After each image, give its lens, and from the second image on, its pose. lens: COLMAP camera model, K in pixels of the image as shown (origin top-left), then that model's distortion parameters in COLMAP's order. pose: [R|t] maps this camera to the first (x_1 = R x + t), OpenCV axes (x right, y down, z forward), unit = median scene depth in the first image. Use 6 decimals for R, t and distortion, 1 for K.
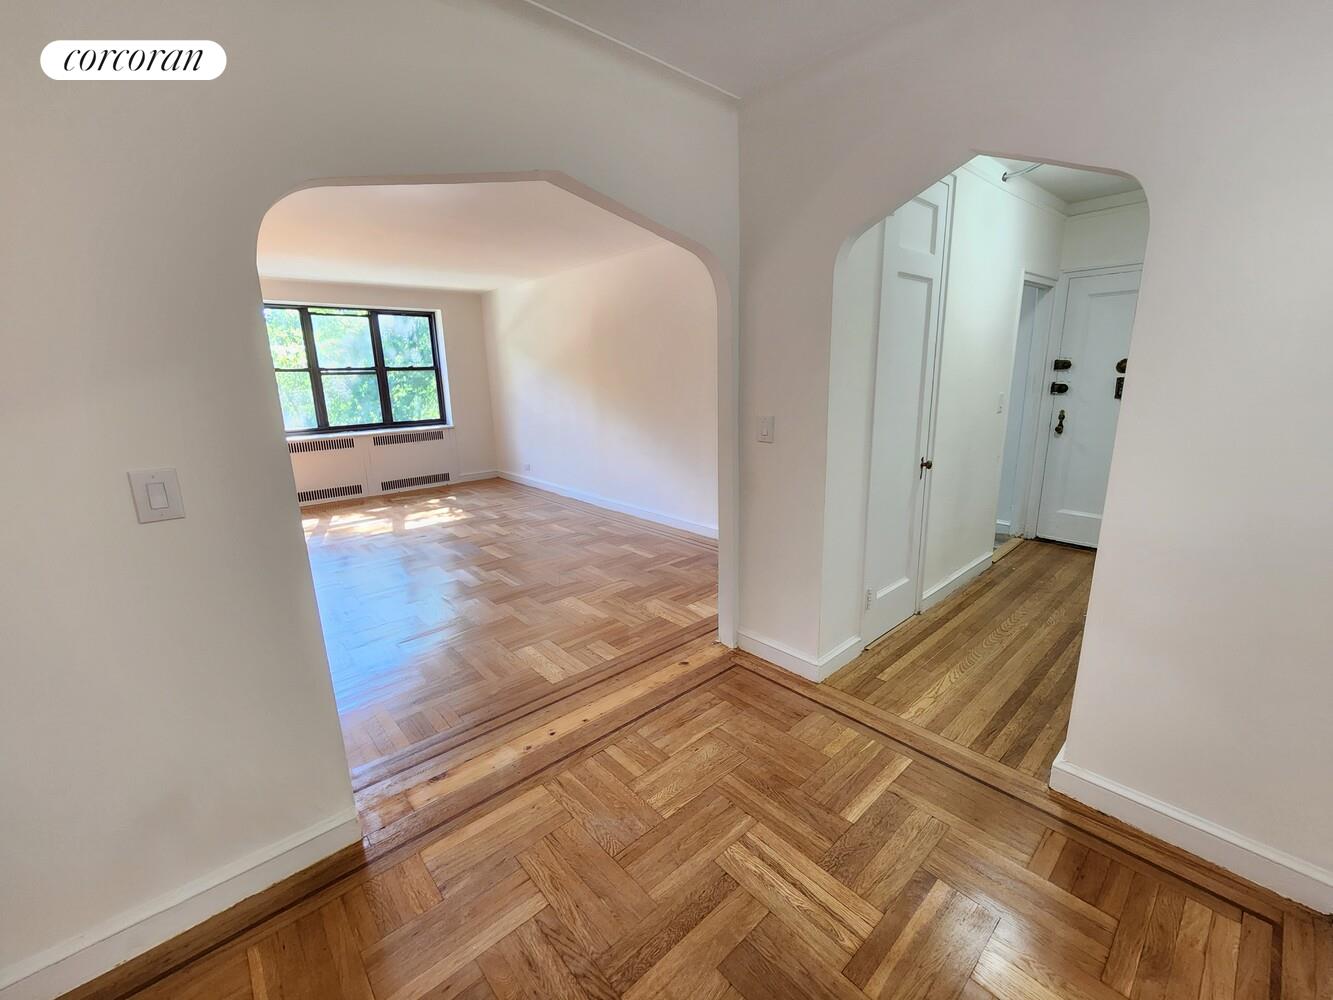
lens RADIAL K [[535.4, 0, 666.5], [0, 535.4, 500.0], [0, 0, 1]] dist [0.000767, 0.000011]
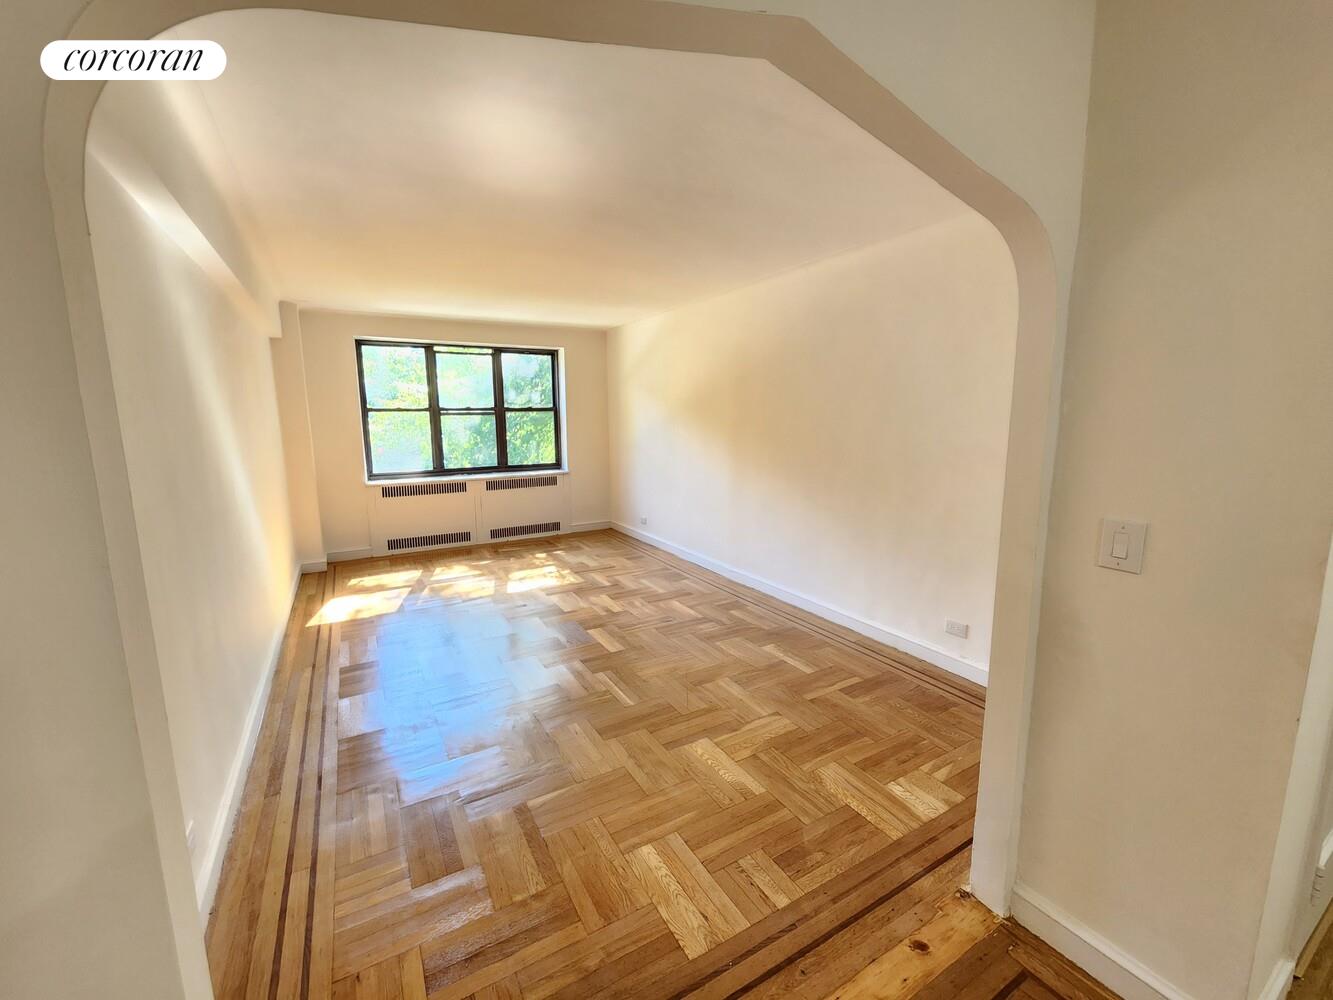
lens RADIAL K [[535.4, 0, 666.5], [0, 535.4, 500.0], [0, 0, 1]] dist [0.000767, 0.000011]
pose [[0.979780, 0.046045, -0.194710, -0.069380], [-0.059654, 0.996126, -0.064612, -0.053583], [0.190980, 0.074920, 0.978731, 0.183177]]
